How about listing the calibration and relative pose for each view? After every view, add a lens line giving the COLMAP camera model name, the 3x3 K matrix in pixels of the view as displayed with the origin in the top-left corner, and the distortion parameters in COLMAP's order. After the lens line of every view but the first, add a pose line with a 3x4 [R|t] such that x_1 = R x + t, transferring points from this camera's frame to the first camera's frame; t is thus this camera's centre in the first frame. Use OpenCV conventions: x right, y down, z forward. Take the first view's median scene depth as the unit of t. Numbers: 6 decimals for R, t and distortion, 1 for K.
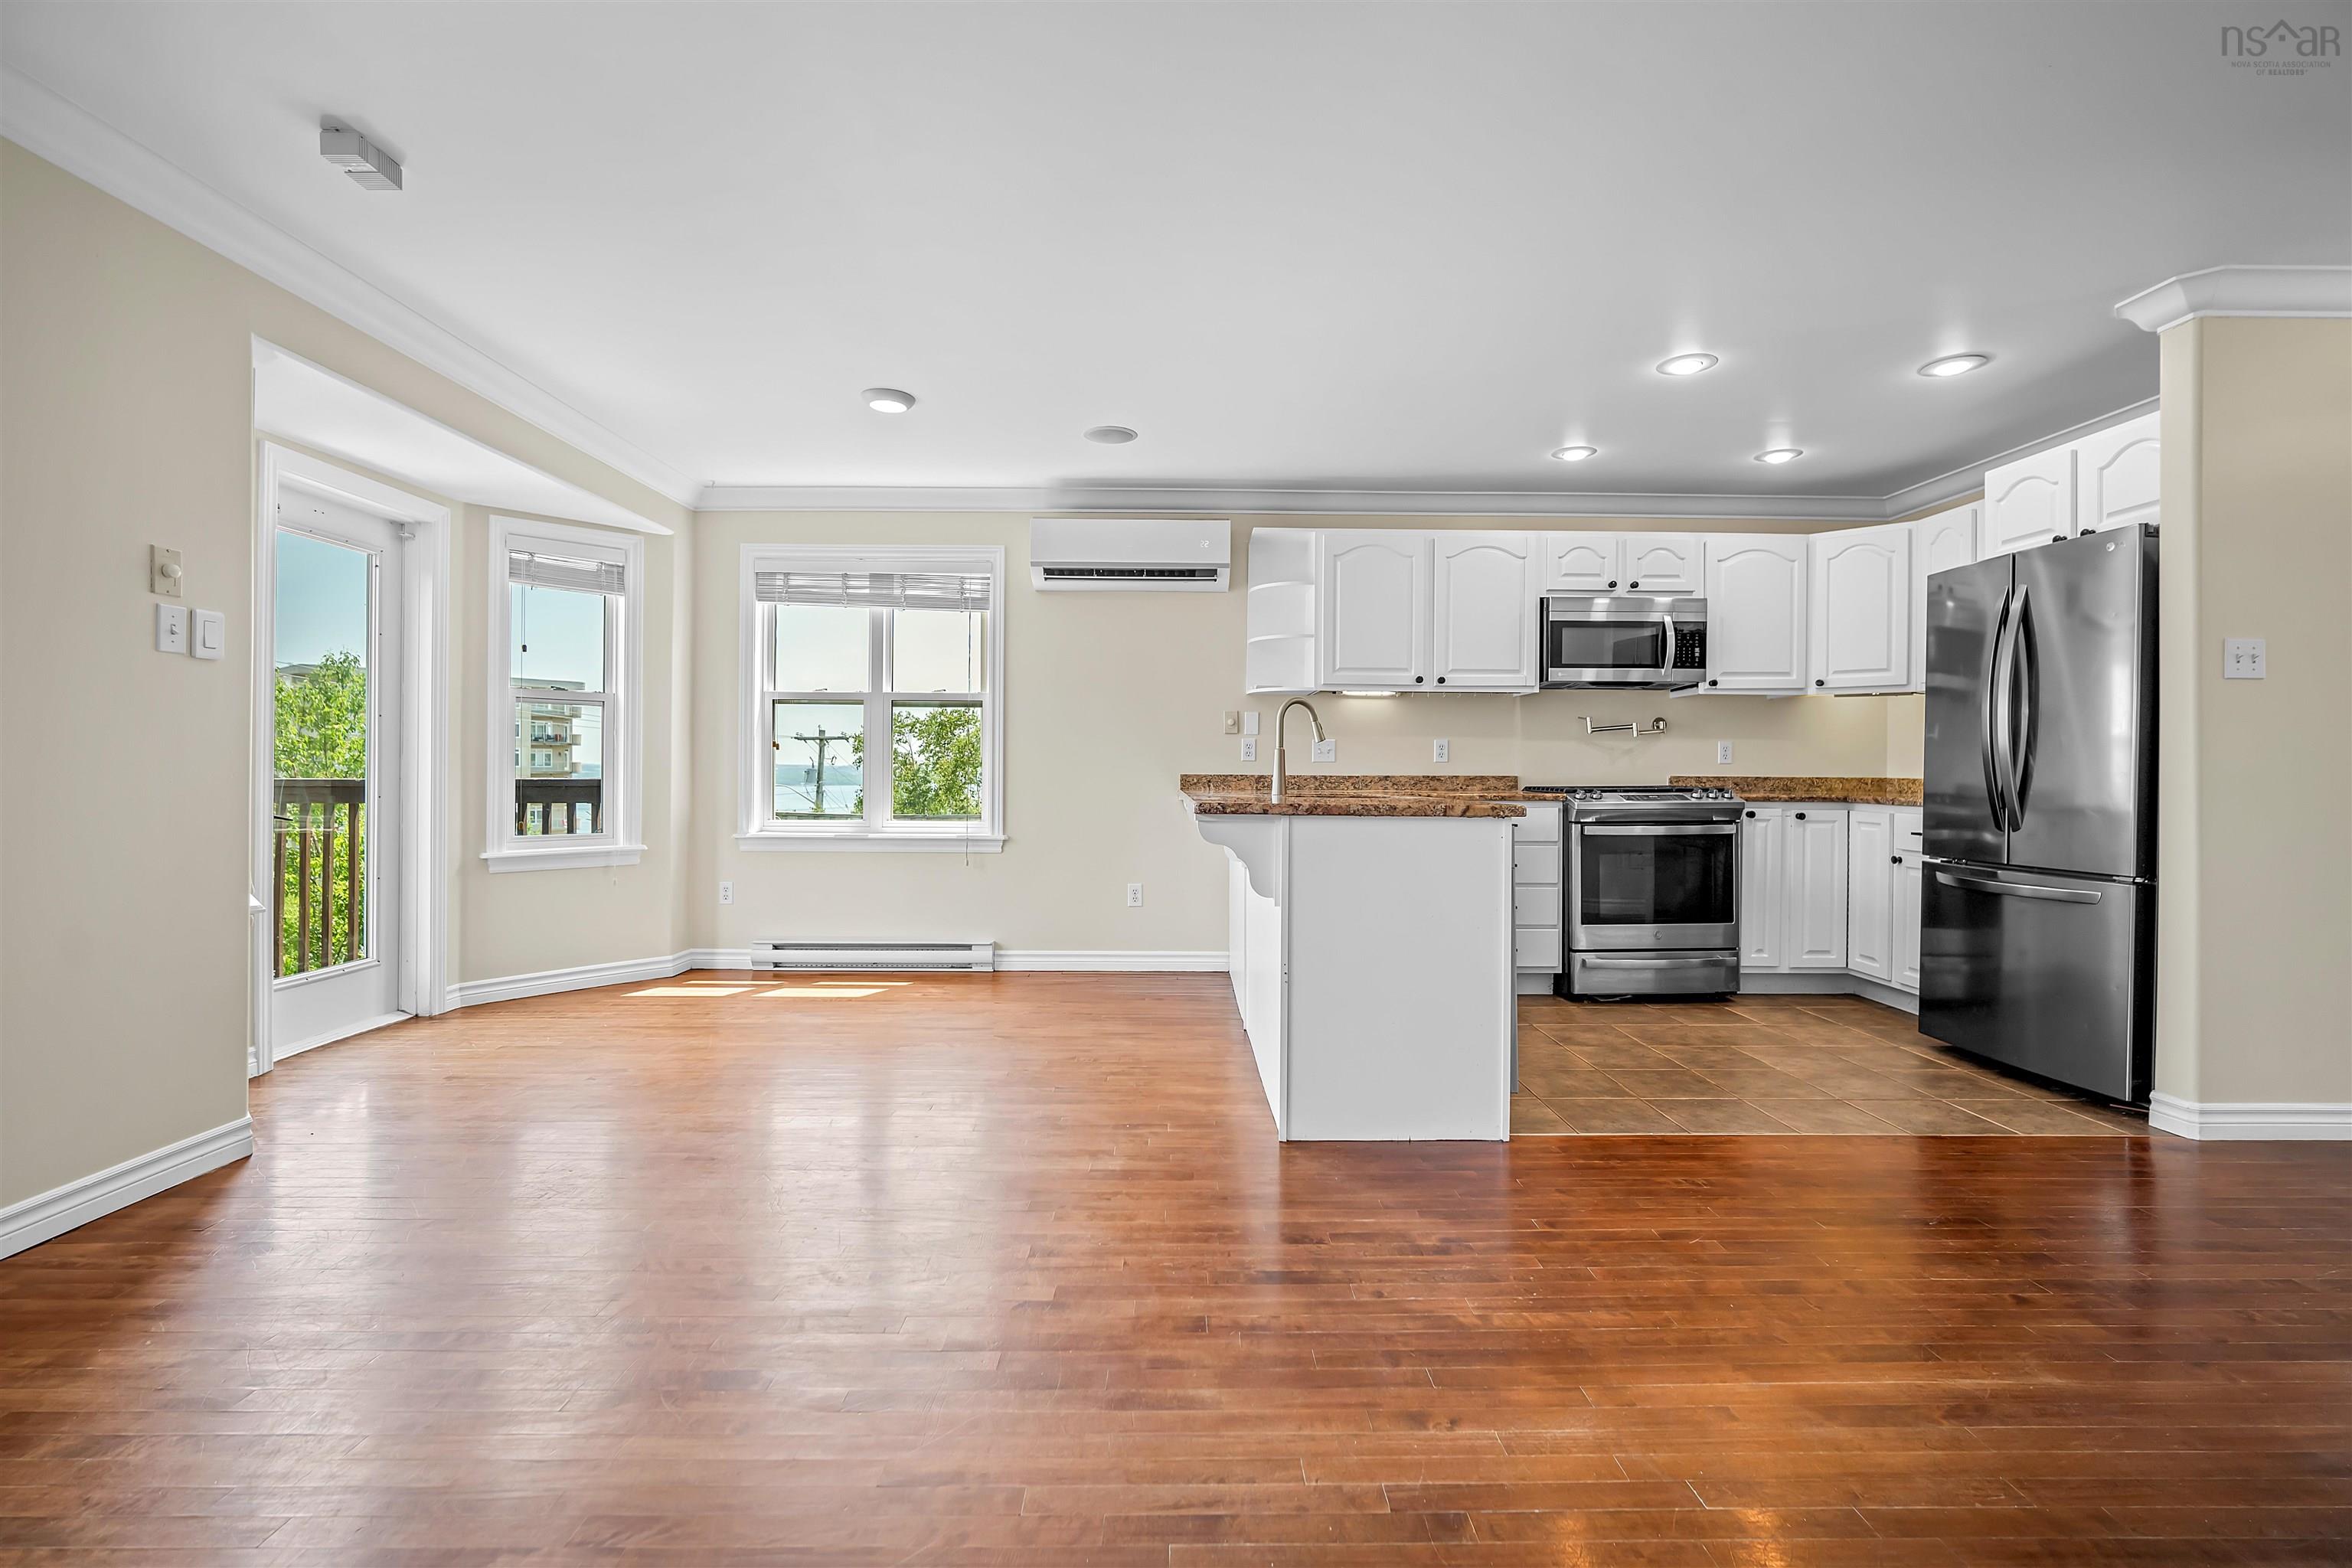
lens RADIAL K [[1036.3, 0, 1179.8], [0, 1036.3, 770.3], [0, 0, 1]] dist [-0.011621, 0.004400]
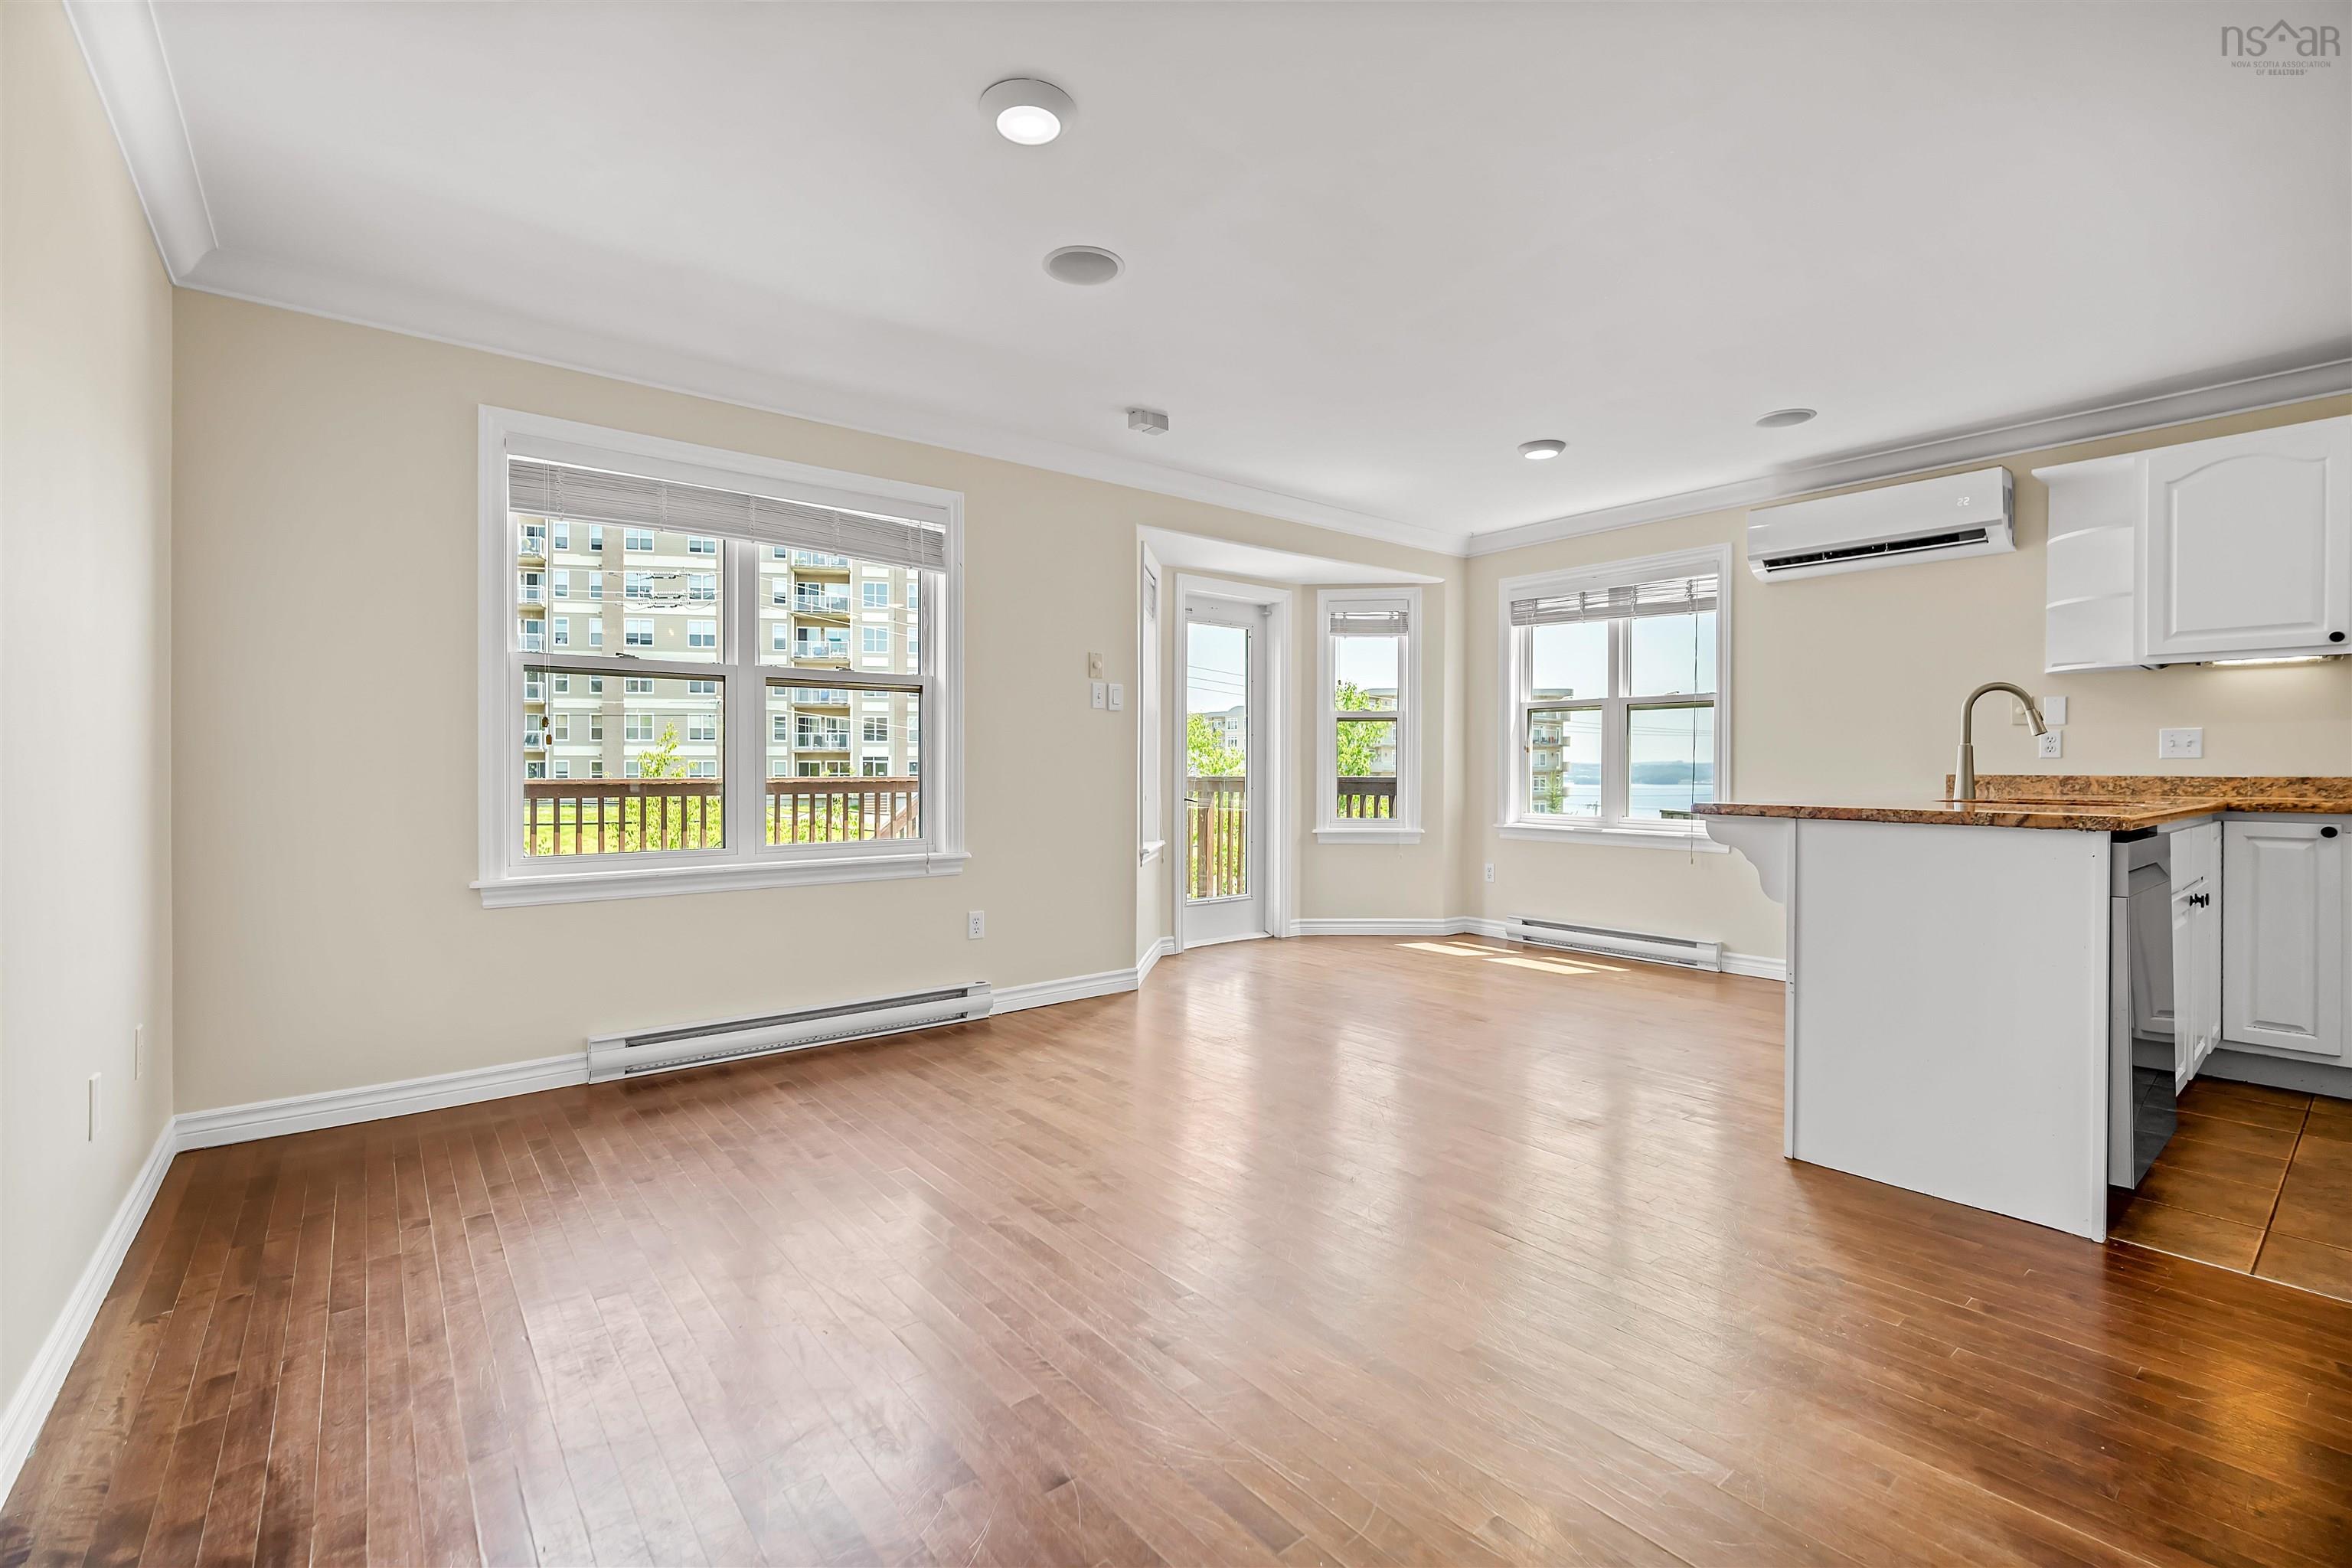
lens RADIAL K [[1023.8, 0, 1178.9], [0, 1023.8, 770.6], [0, 0, 1]] dist [-0.014359, 0.005565]
pose [[0.620593, -0.000917, -0.784132, 0.329003], [0.002485, 0.999997, 0.000798, -0.001863], [0.784129, -0.002444, 0.620593, -0.020072]]
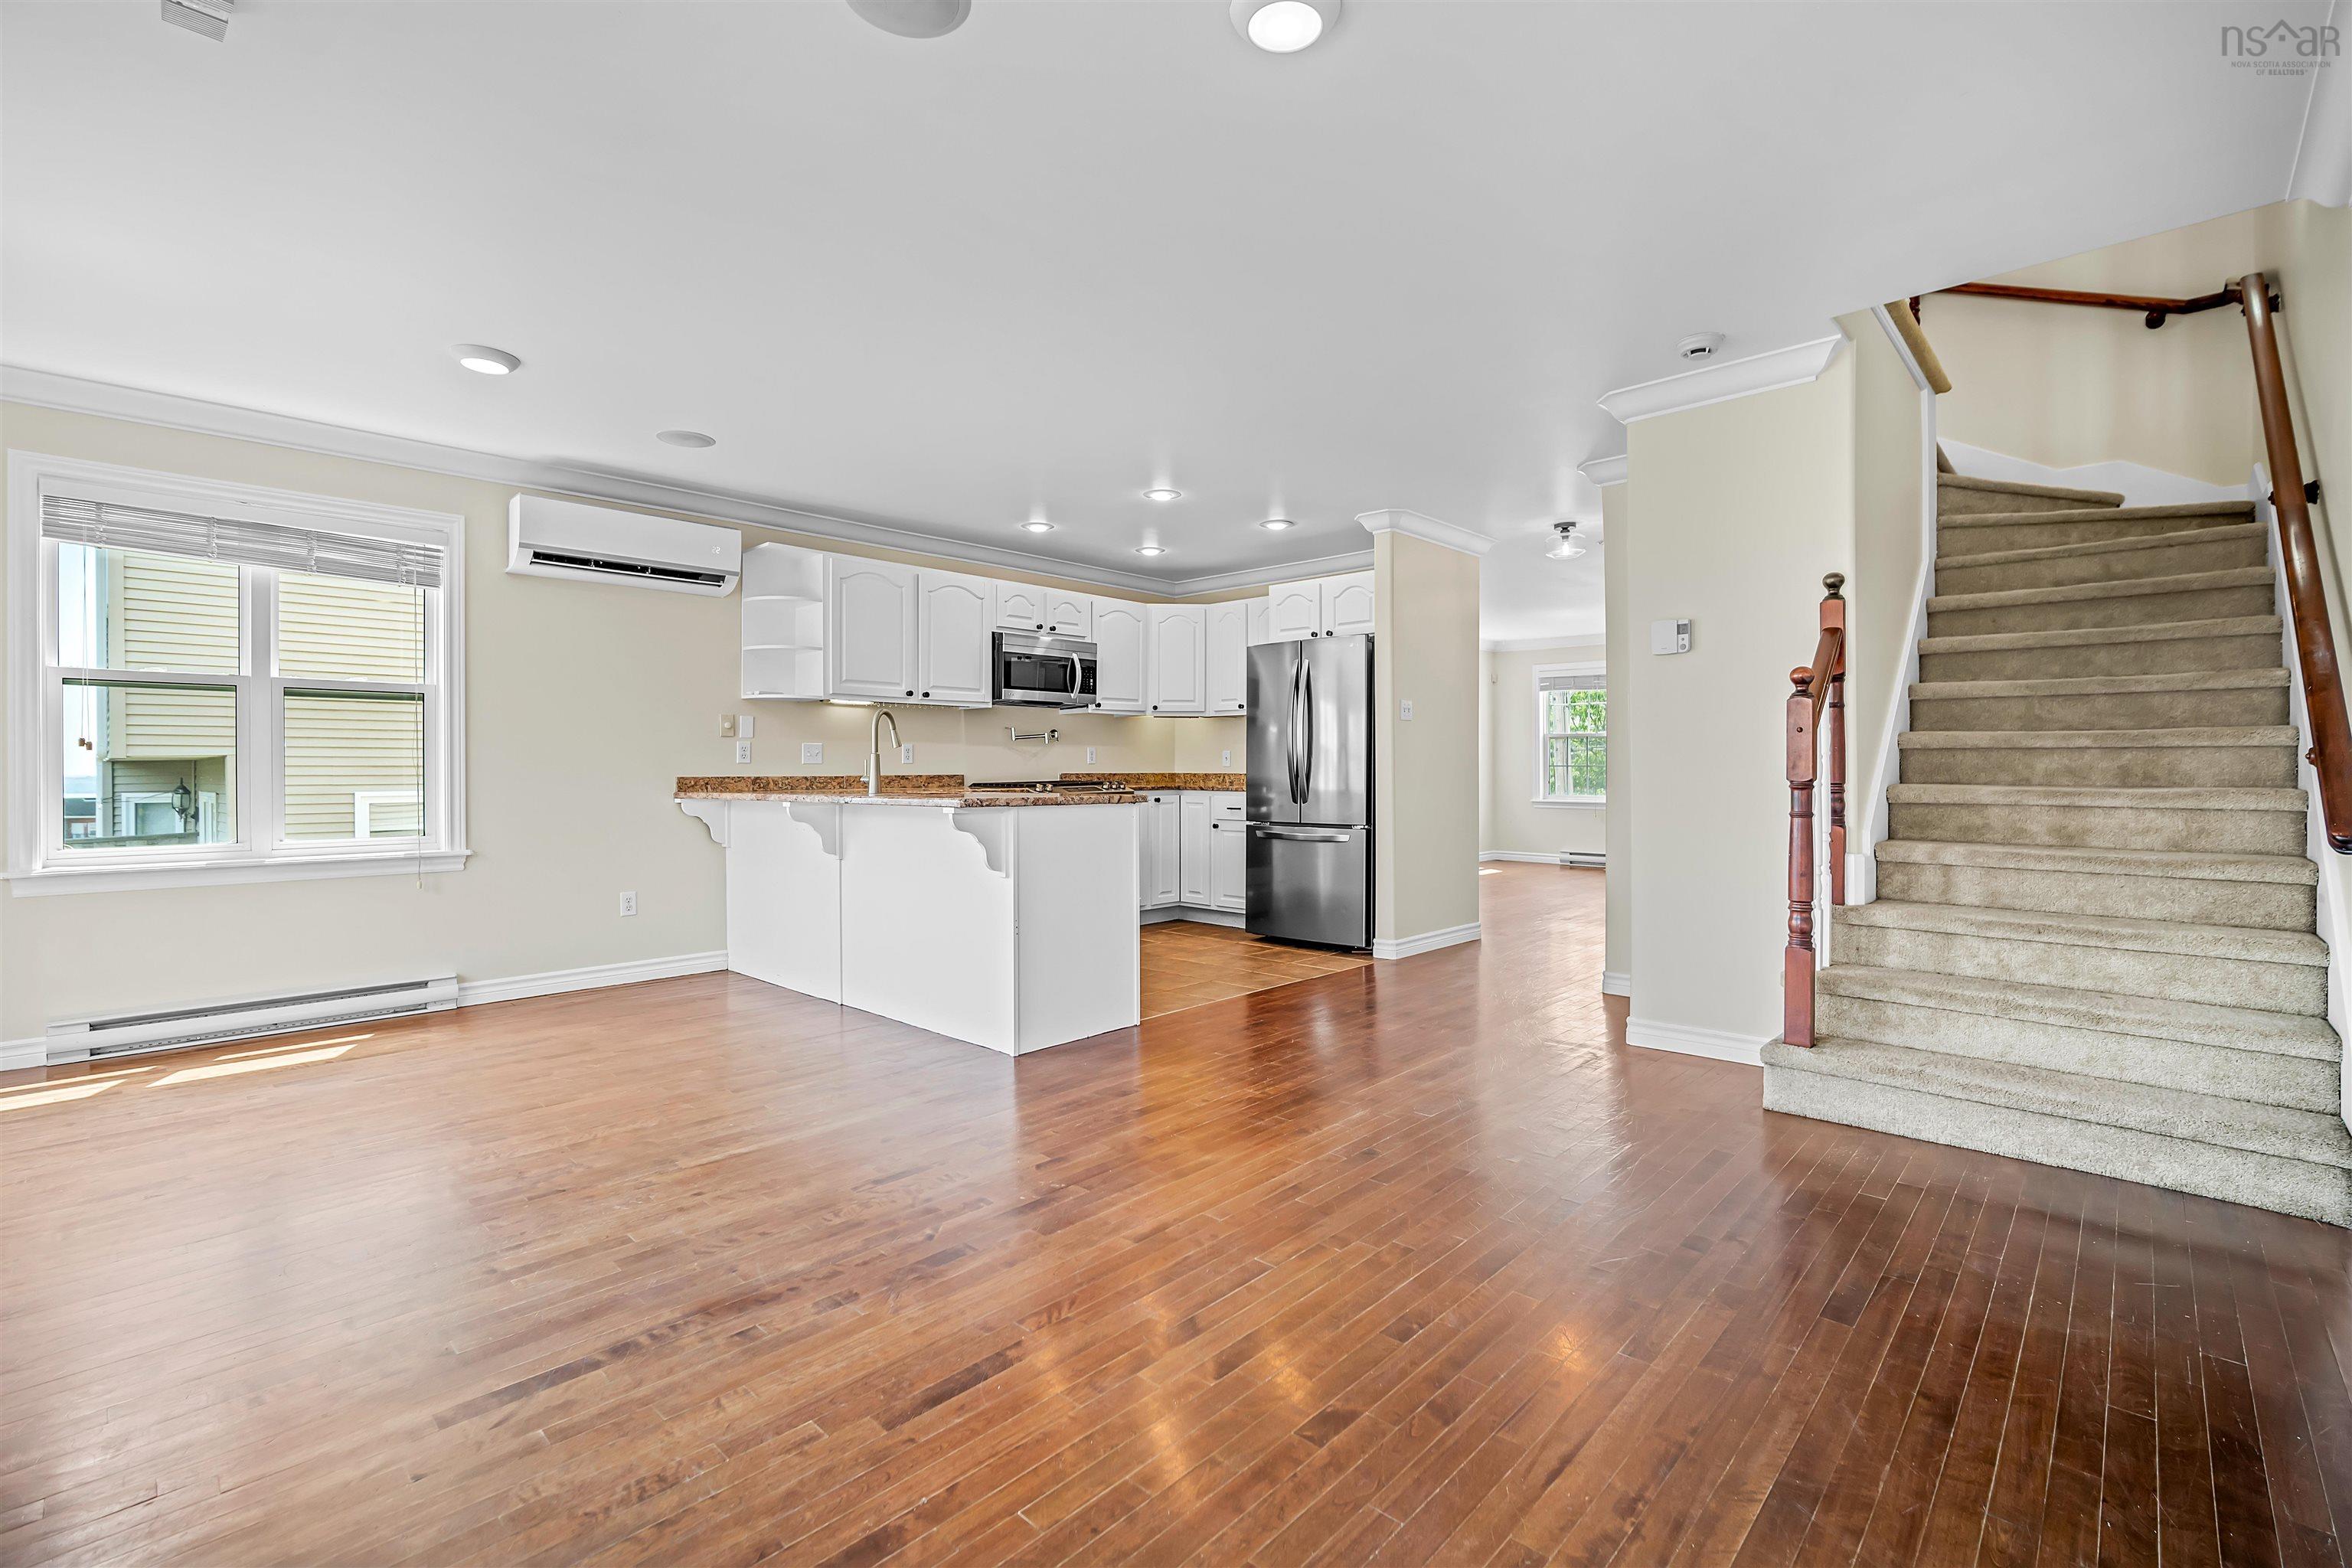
lens RADIAL K [[1036.3, 0, 1179.8], [0, 1036.3, 770.3], [0, 0, 1]] dist [-0.011621, 0.004400]
pose [[0.695534, -0.008853, 0.718439, -0.464541], [0.007383, 0.999959, 0.005175, -0.005062], [-0.718456, 0.001705, 0.695571, -0.039227]]
